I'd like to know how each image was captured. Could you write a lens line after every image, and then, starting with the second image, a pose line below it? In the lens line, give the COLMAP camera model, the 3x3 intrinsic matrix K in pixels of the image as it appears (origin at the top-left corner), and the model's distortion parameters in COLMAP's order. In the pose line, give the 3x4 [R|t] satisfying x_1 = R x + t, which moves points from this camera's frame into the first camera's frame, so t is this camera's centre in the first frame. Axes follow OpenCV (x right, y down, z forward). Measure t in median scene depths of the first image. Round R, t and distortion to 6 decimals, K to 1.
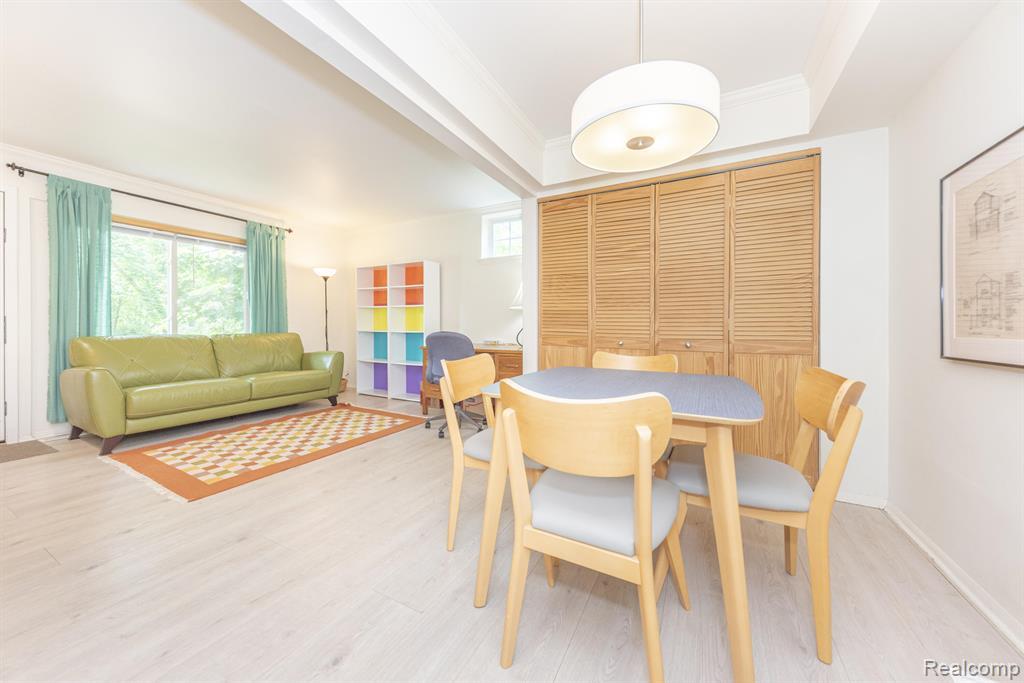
lens RADIAL K [[352.3, 0, 508.8], [0, 352.3, 326.8], [0, 0, 1]] dist [0.013838, -0.005392]
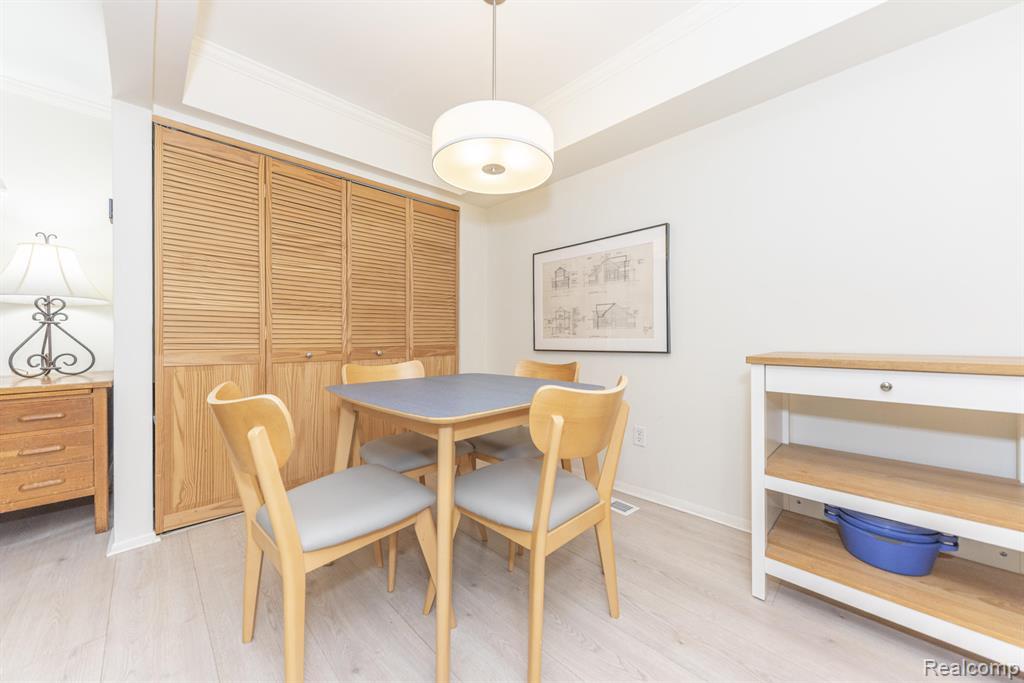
lens RADIAL K [[368.3, 0, 512.4], [0, 368.3, 336.2], [0, 0, 1]] dist [0.000679, 0.000089]
pose [[0.296836, -0.002638, 0.954925, -0.320068], [0.009592, 0.999954, -0.000219, 0.006212], [-0.954880, 0.009225, 0.296848, 0.262732]]
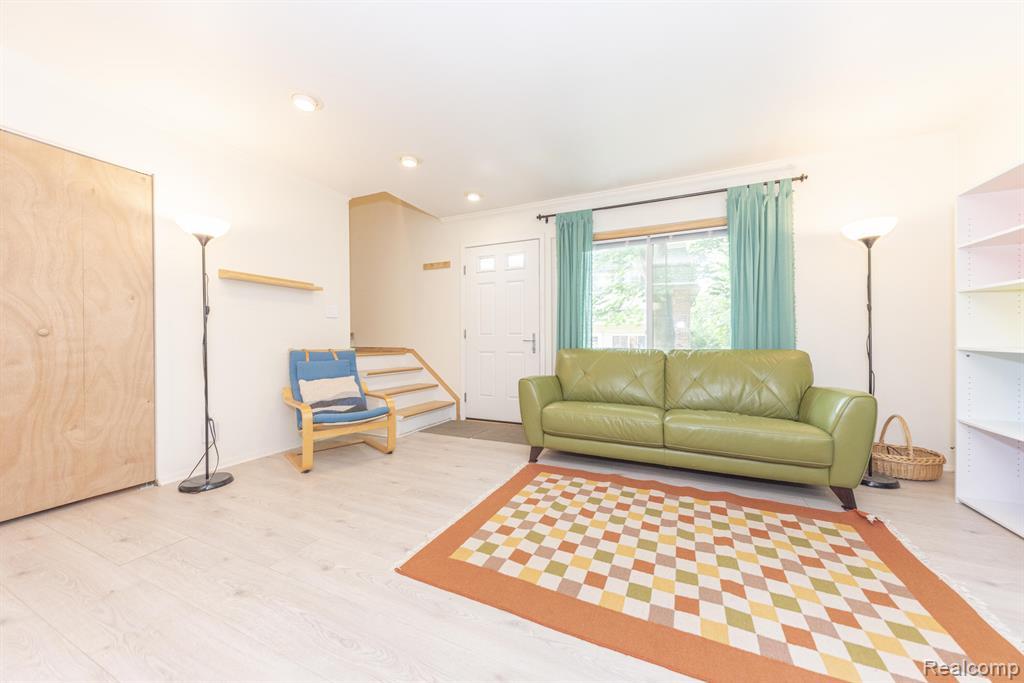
lens RADIAL K [[354.3, 0, 521.3], [0, 354.3, 342.1], [0, 0, 1]] dist [0.002007, 0.000072]
pose [[0.066629, 0.001105, -0.997777, -0.090088], [-0.003217, 0.999994, 0.000892, 0.008024], [0.997773, 0.003151, 0.066632, 0.784036]]
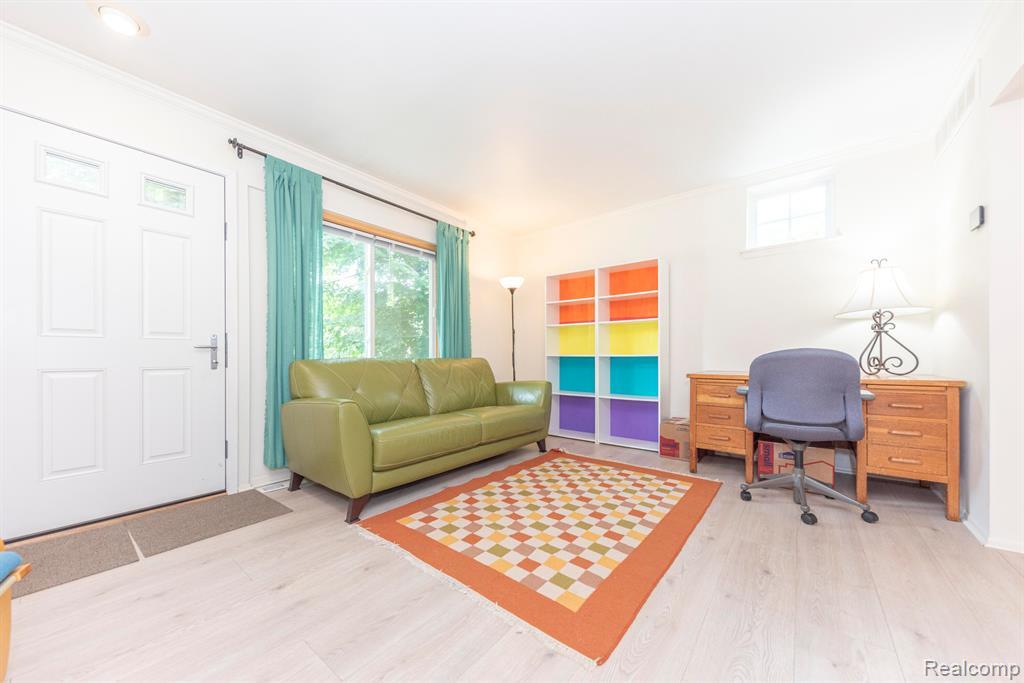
lens RADIAL K [[368.3, 0, 507.9], [0, 368.3, 356.8], [0, 0, 1]] dist [0.008140, -0.000020]
pose [[0.980796, -0.007982, -0.194874, -0.595911], [0.006795, 0.999954, -0.006762, 0.030998], [0.194919, 0.005308, 0.980805, 0.288420]]
